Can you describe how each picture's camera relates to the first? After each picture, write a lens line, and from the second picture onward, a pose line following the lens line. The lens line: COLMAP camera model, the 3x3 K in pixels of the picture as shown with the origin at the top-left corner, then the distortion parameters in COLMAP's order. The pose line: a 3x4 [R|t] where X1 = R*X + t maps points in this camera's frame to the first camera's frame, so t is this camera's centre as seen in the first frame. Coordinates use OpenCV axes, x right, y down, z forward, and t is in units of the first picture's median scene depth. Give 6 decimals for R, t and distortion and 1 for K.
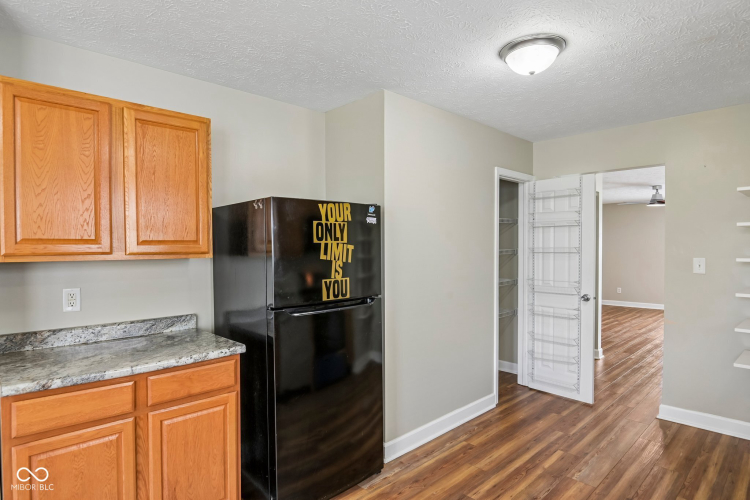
lens RADIAL K [[421.8, 0, 374.0], [0, 421.8, 254.3], [0, 0, 1]] dist [-0.006999, -0.004051]
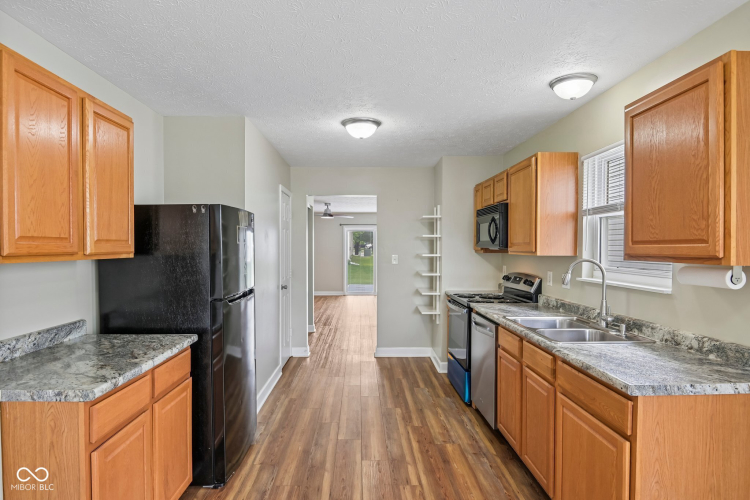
lens RADIAL K [[421.8, 0, 372.4], [0, 421.8, 254.4], [0, 0, 1]] dist [-0.006999, -0.004051]
pose [[0.673937, -0.007212, 0.738754, -0.709835], [0.007435, 0.999968, 0.002979, 0.001943], [-0.738752, 0.003485, 0.673969, -0.086131]]
